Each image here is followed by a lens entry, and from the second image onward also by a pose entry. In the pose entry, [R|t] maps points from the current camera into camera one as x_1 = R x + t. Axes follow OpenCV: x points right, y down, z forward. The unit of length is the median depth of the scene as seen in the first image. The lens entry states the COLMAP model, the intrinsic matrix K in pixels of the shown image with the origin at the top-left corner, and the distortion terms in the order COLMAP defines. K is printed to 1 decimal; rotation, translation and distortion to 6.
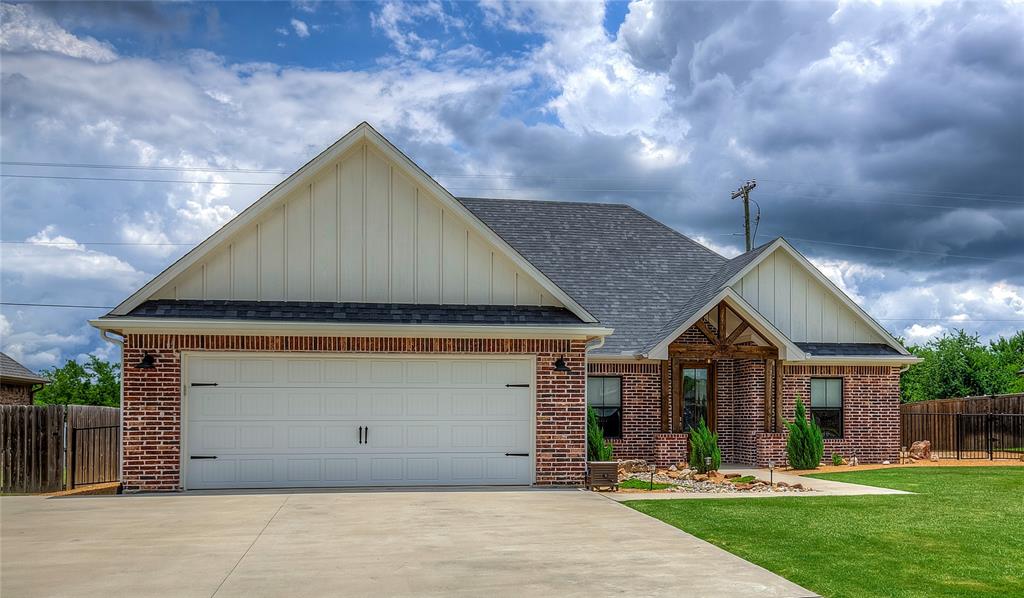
lens RADIAL K [[969.6, 0, 515.7], [0, 969.6, 383.5], [0, 0, 1]] dist [0.072141, 0.002810]
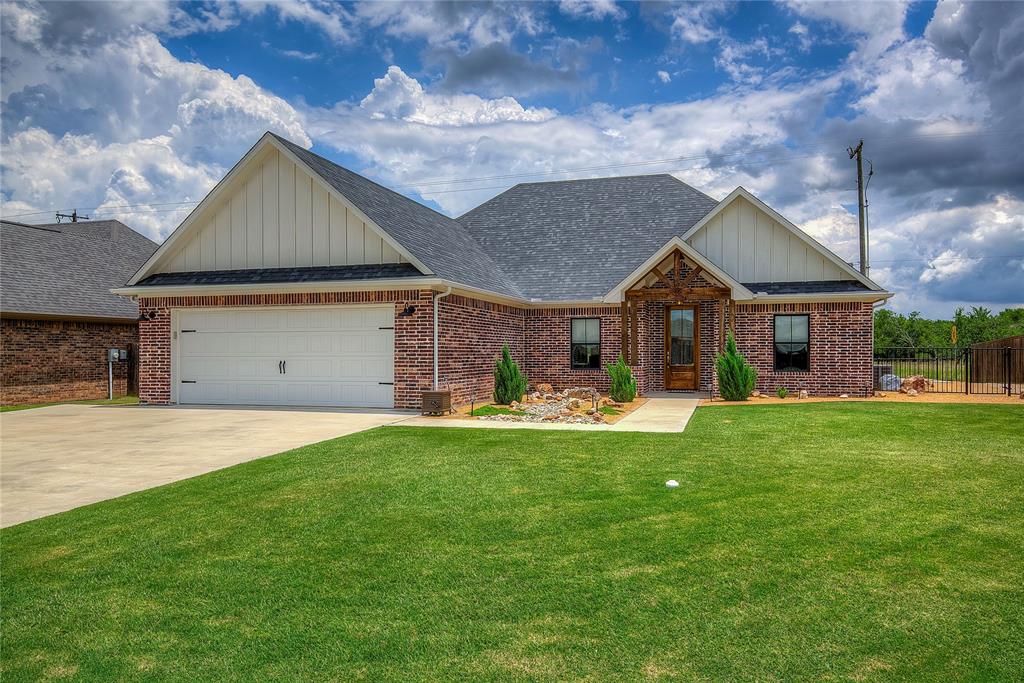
lens RADIAL K [[676.0, 0, 512.0], [0, 676.0, 341.5], [0, 0, 1]] dist [0.038149, 0.000459]
pose [[0.910950, -0.008405, -0.412431, 0.512570], [0.018179, 0.999639, 0.019781, 0.004953], [0.412116, -0.025517, 0.910774, 0.275825]]
